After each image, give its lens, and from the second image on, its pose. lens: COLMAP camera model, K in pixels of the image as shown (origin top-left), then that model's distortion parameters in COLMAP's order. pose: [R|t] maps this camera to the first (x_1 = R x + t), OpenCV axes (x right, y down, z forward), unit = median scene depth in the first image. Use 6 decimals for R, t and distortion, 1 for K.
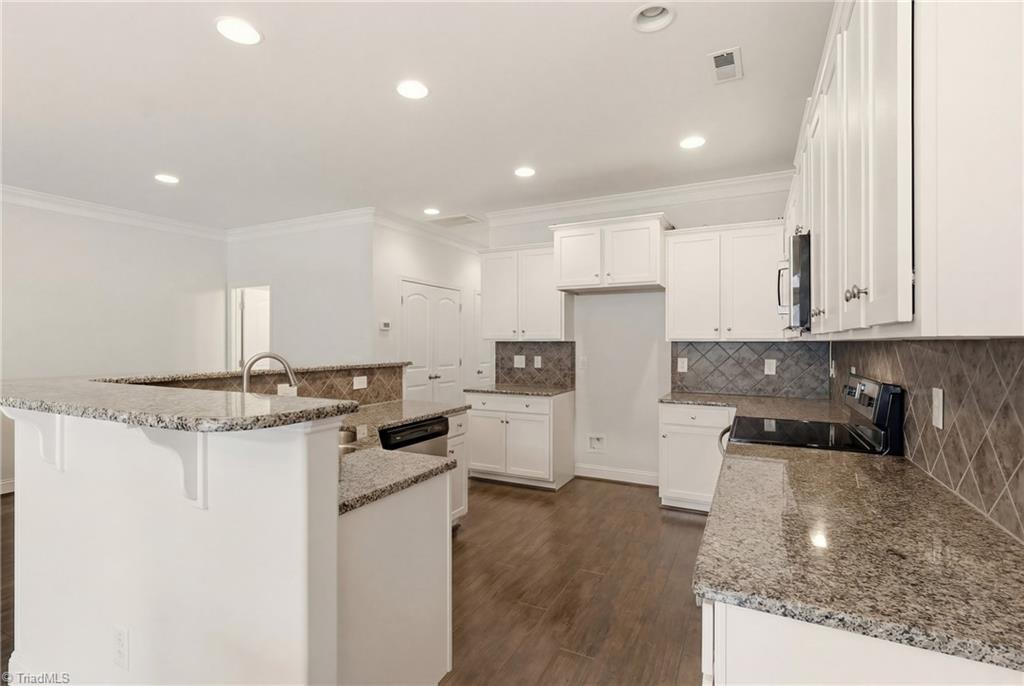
lens RADIAL K [[487.2, 0, 512.0], [0, 487.2, 343.0], [0, 0, 1]] dist [0.004304, 0.000101]
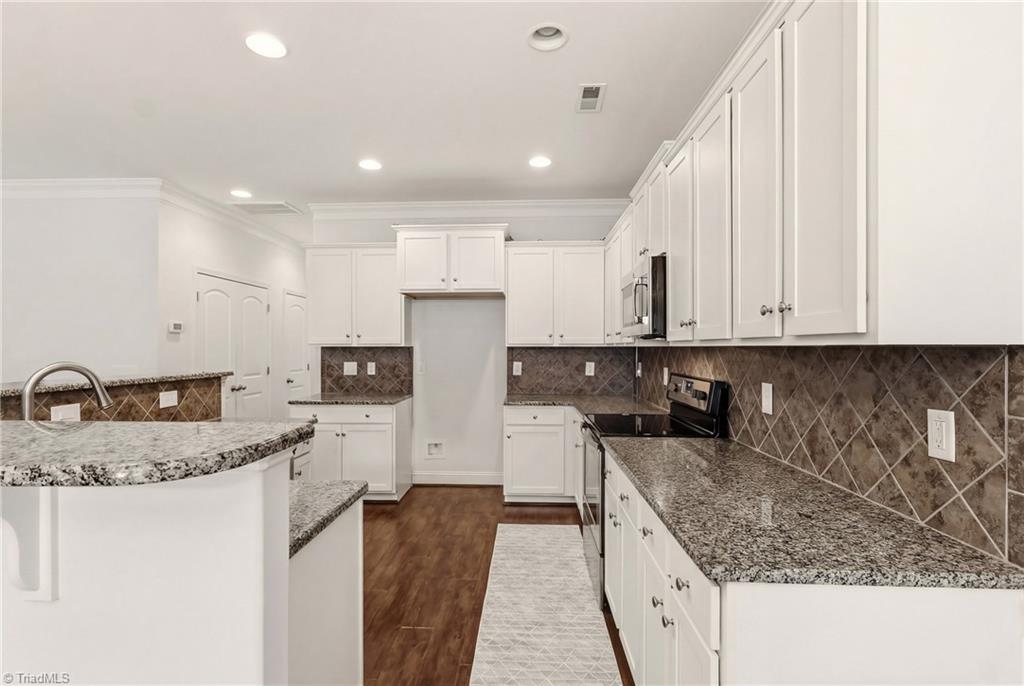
lens RADIAL K [[483.2, 0, 511.4], [0, 483.2, 349.2], [0, 0, 1]] dist [0.001708, 0.000355]
pose [[0.909893, -0.002555, 0.414835, -0.109816], [0.001478, 0.999995, 0.002917, -0.001002], [-0.414840, -0.002041, 0.909892, 0.046634]]
